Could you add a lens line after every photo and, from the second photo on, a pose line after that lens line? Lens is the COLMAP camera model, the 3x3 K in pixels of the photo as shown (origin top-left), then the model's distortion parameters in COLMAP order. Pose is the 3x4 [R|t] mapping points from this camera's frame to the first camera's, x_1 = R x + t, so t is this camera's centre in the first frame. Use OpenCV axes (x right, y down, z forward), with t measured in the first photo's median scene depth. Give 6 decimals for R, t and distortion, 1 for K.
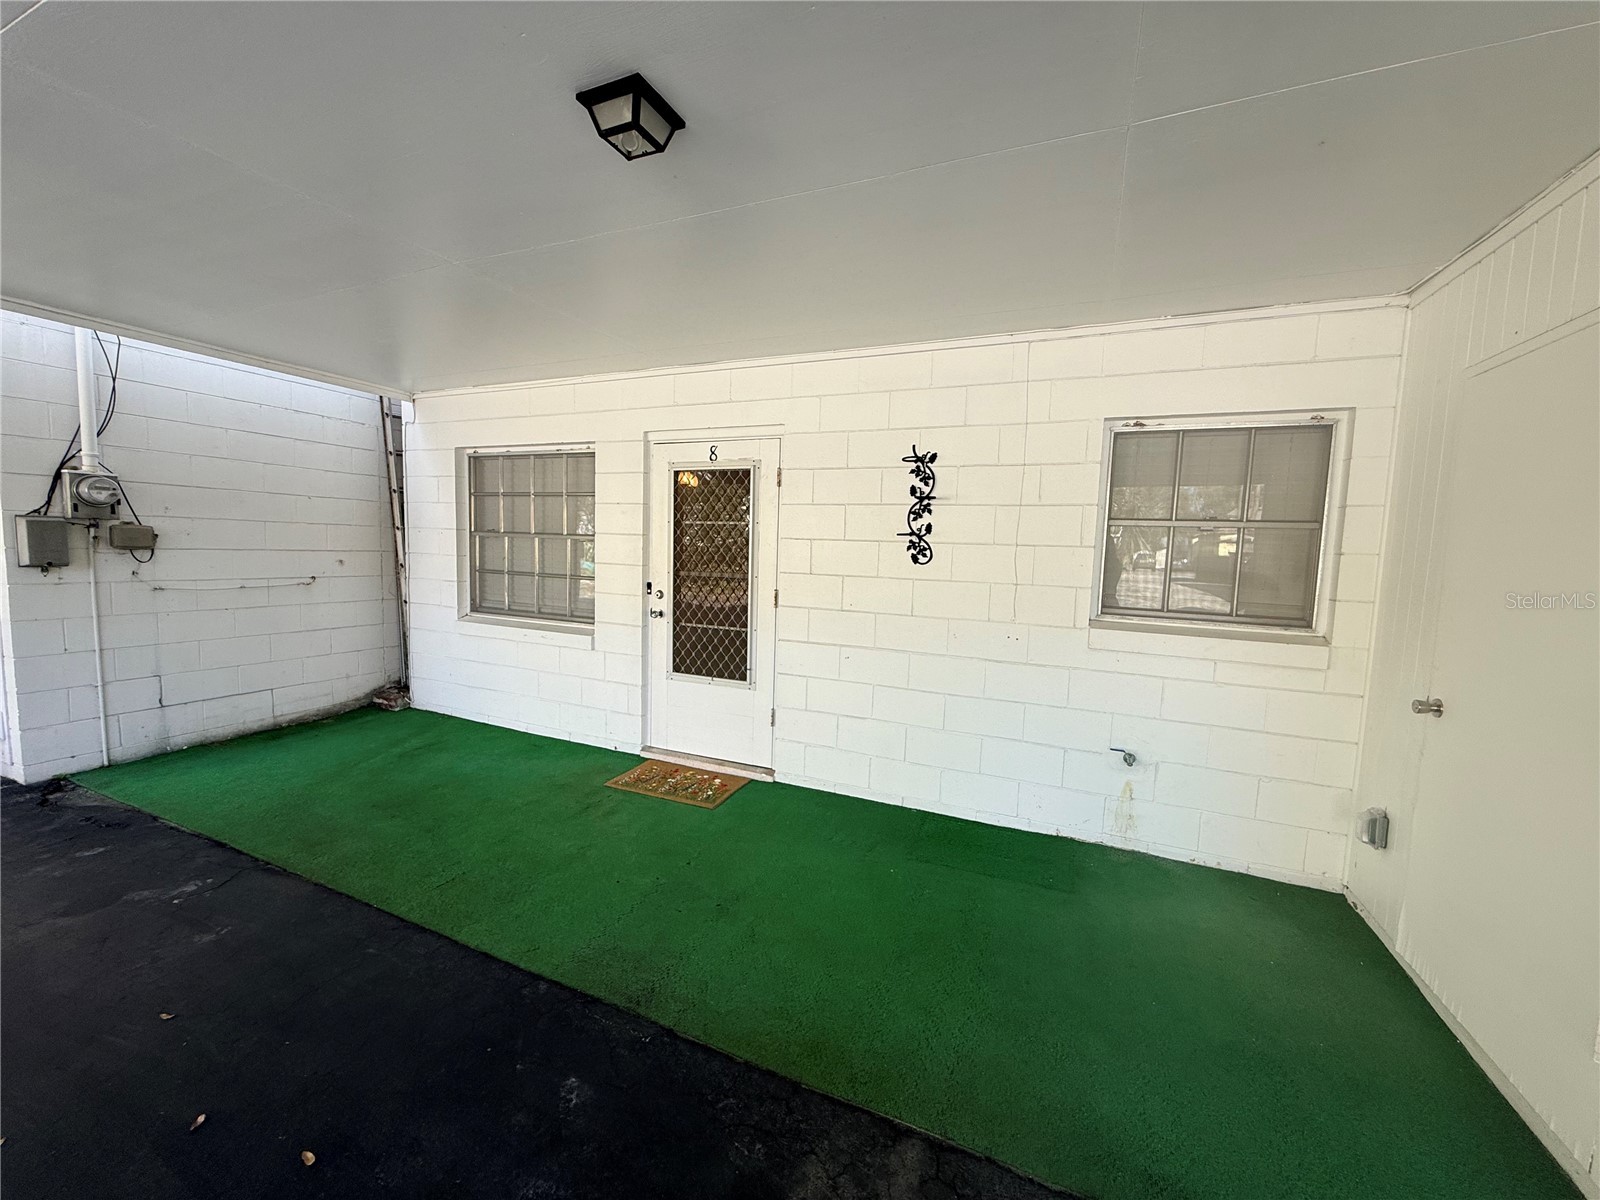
lens RADIAL K [[626.9, 0, 800.0], [0, 626.9, 600.0], [0, 0, 1]] dist [0.000475, 0.000036]
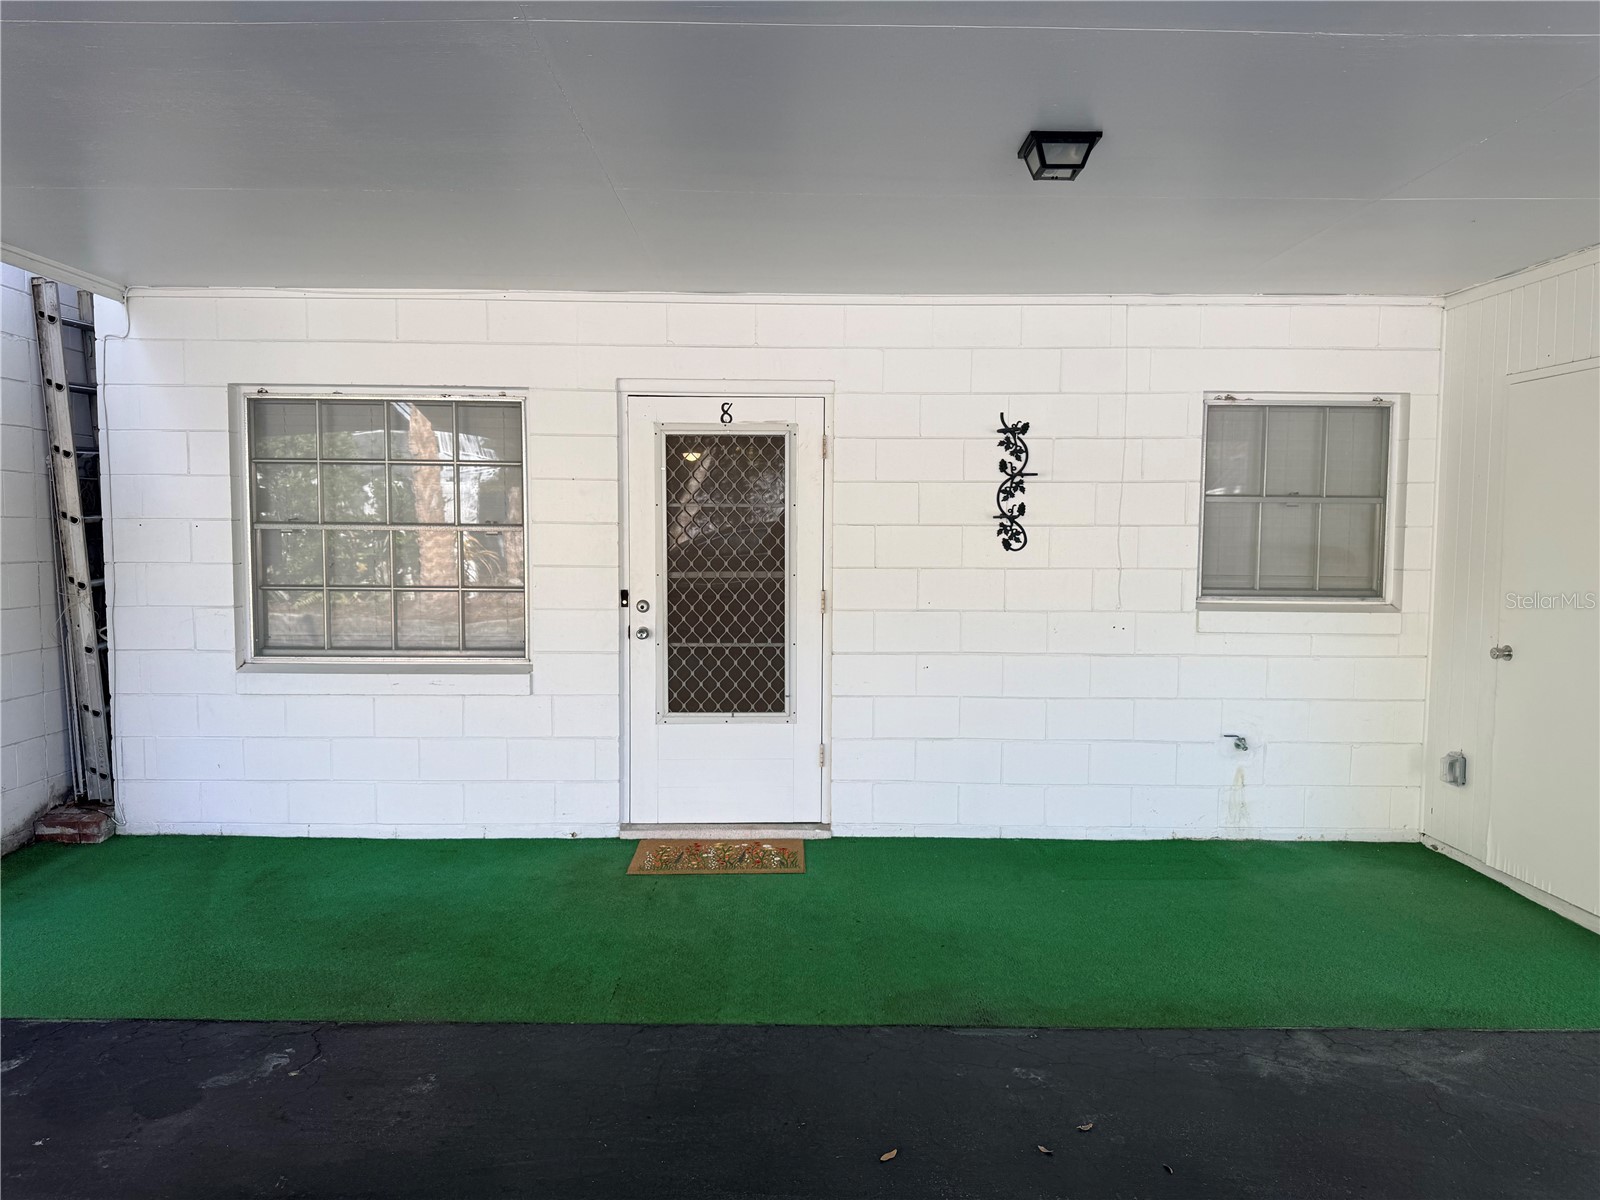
lens RADIAL K [[1134.0, 0, 760.7], [0, 1134.0, 599.9], [0, 0, 1]] dist [0.122859, -0.199544]
pose [[0.913205, -0.053826, 0.403929, -0.705690], [0.058578, 0.998283, 0.000592, -0.009915], [-0.403267, 0.023121, 0.914790, -0.272685]]
